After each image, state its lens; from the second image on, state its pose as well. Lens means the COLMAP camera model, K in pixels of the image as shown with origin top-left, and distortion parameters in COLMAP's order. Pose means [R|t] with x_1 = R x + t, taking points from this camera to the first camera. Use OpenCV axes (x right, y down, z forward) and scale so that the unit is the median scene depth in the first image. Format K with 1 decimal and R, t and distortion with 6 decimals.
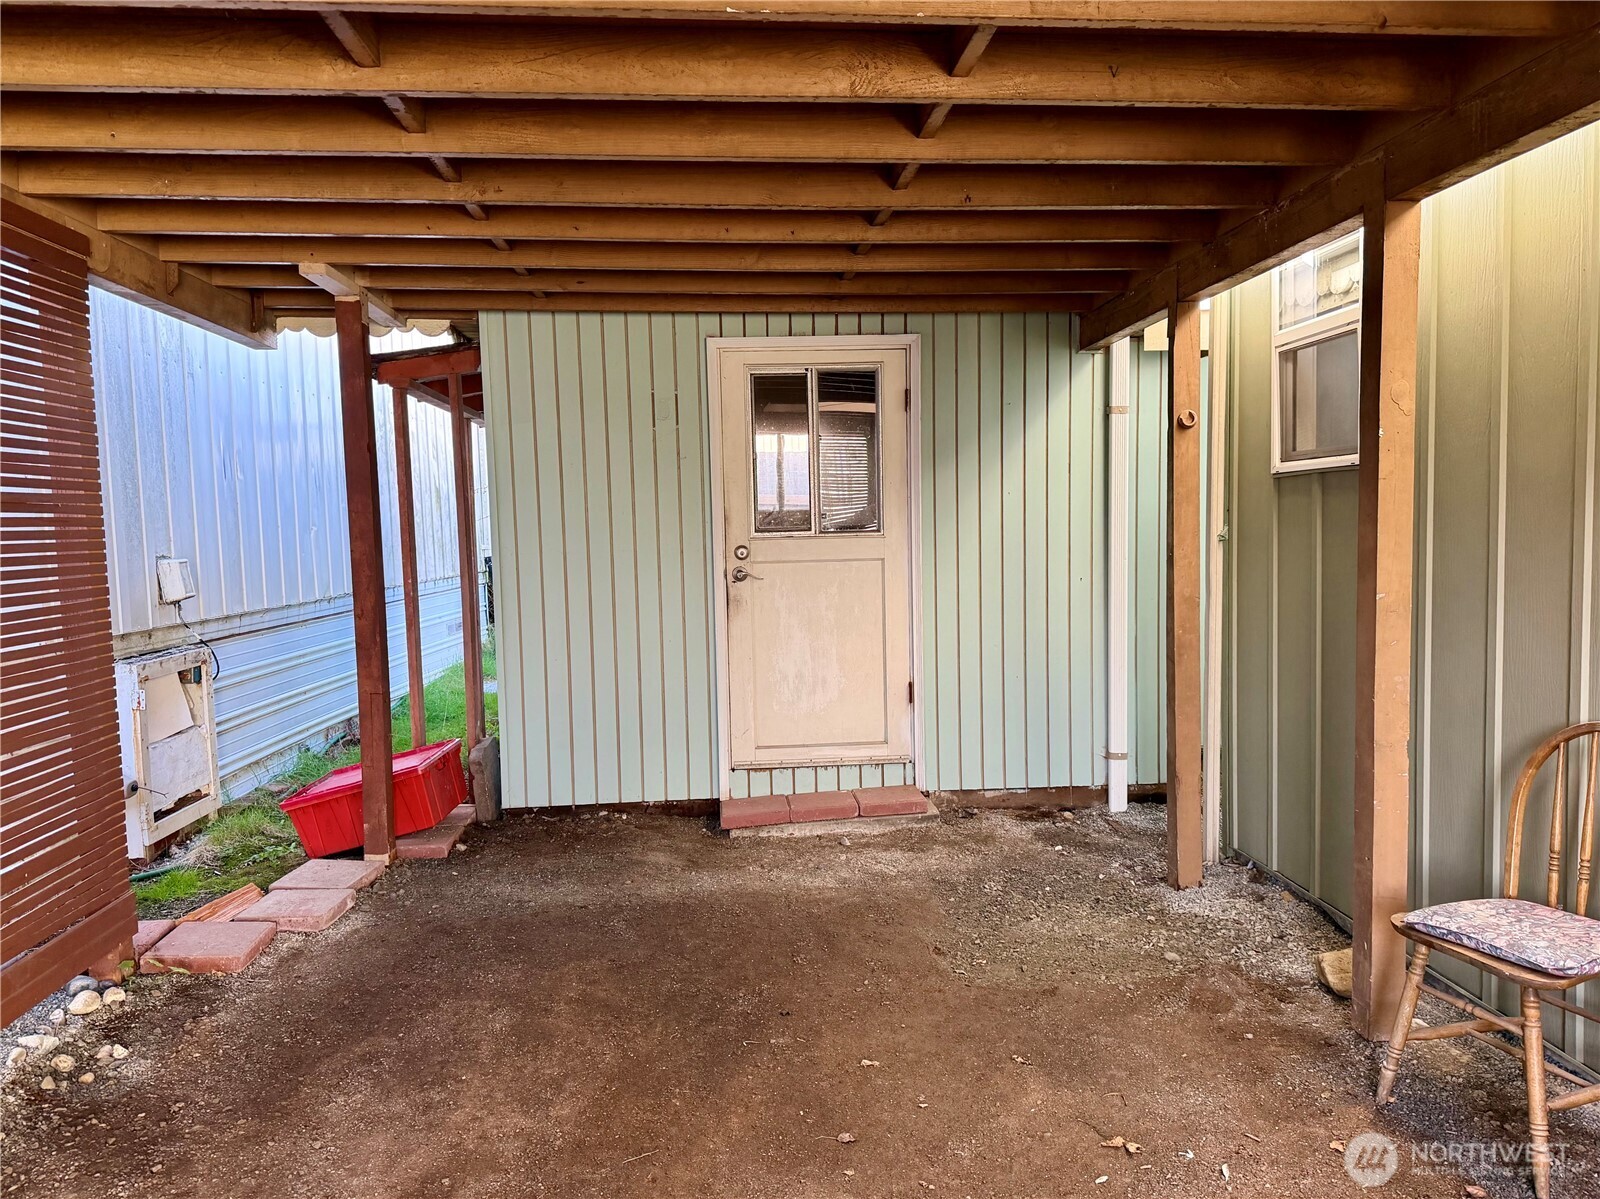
lens RADIAL K [[1199.9, 0, 808.4], [0, 1199.9, 607.6], [0, 0, 1]] dist [0.157973, -0.300598]
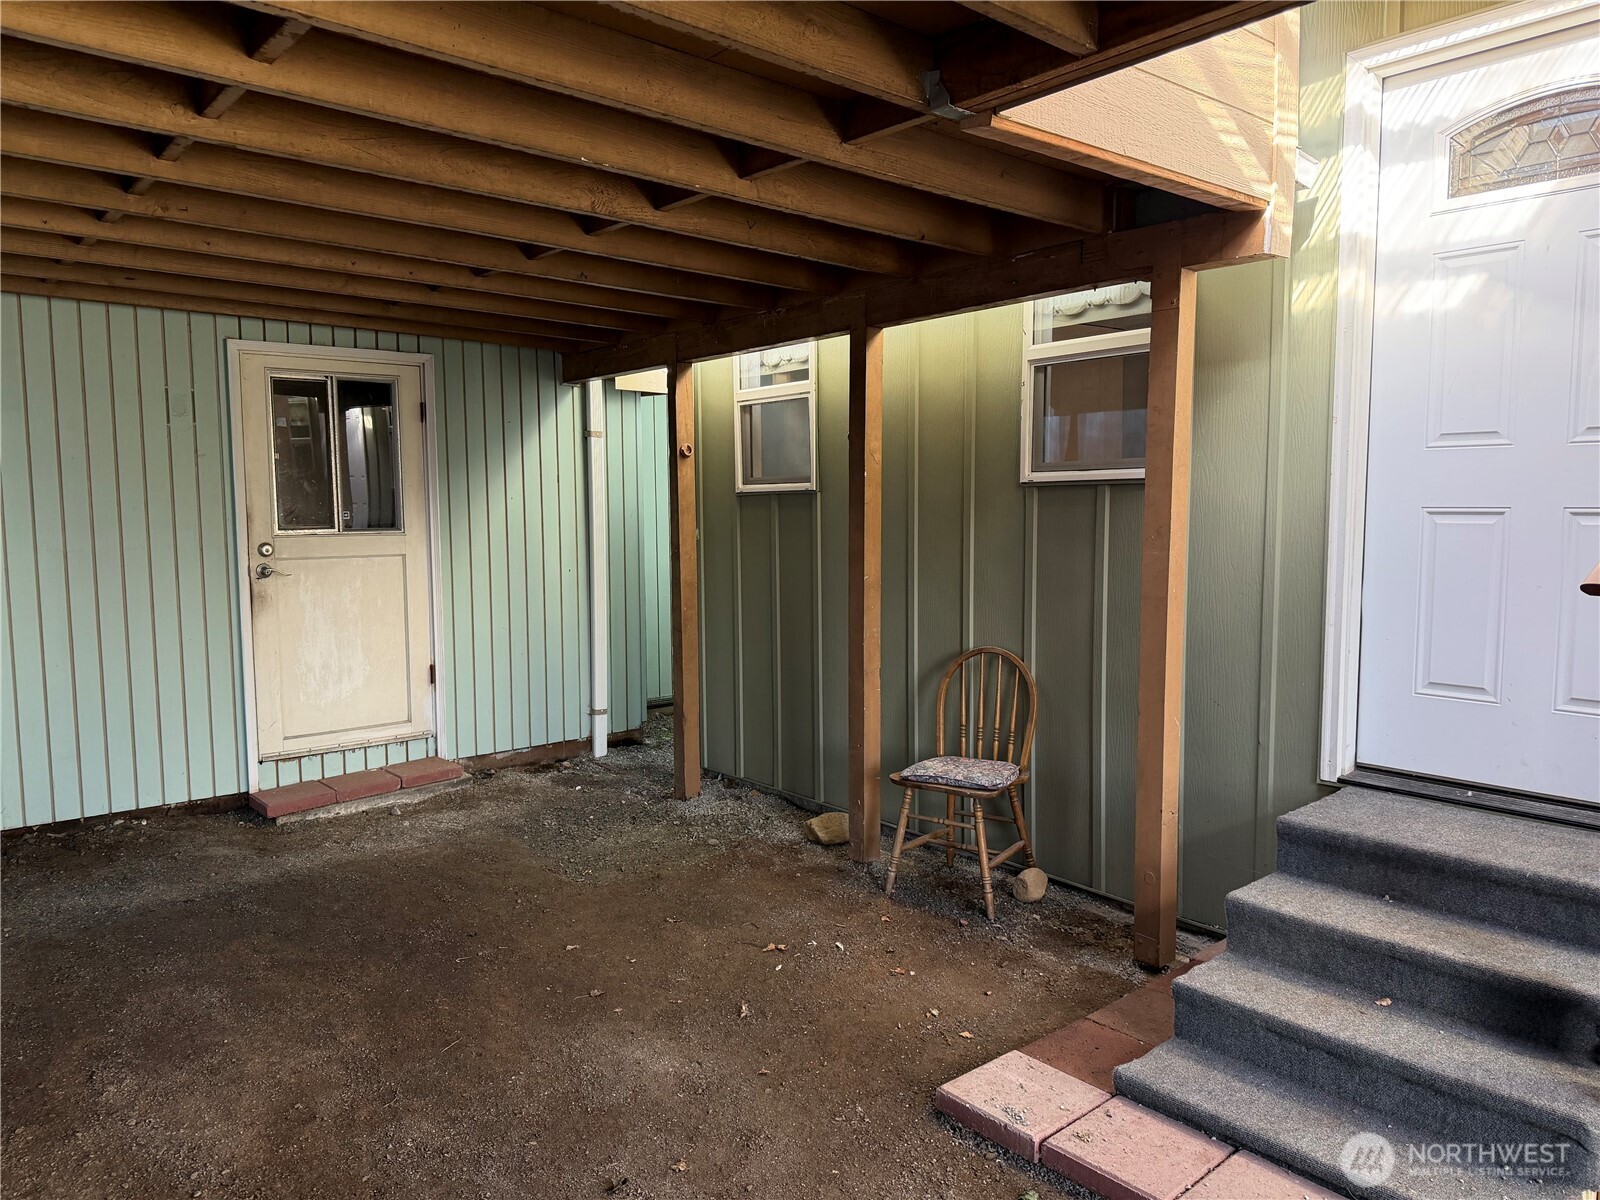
lens RADIAL K [[1199.9, 0, 808.4], [0, 1199.9, 608.1], [0, 0, 1]] dist [0.157973, -0.300598]
pose [[0.785480, -0.037436, 0.617754, -0.348788], [0.031923, 0.999291, 0.019966, -0.002221], [-0.618063, 0.004037, 0.786118, -0.109511]]
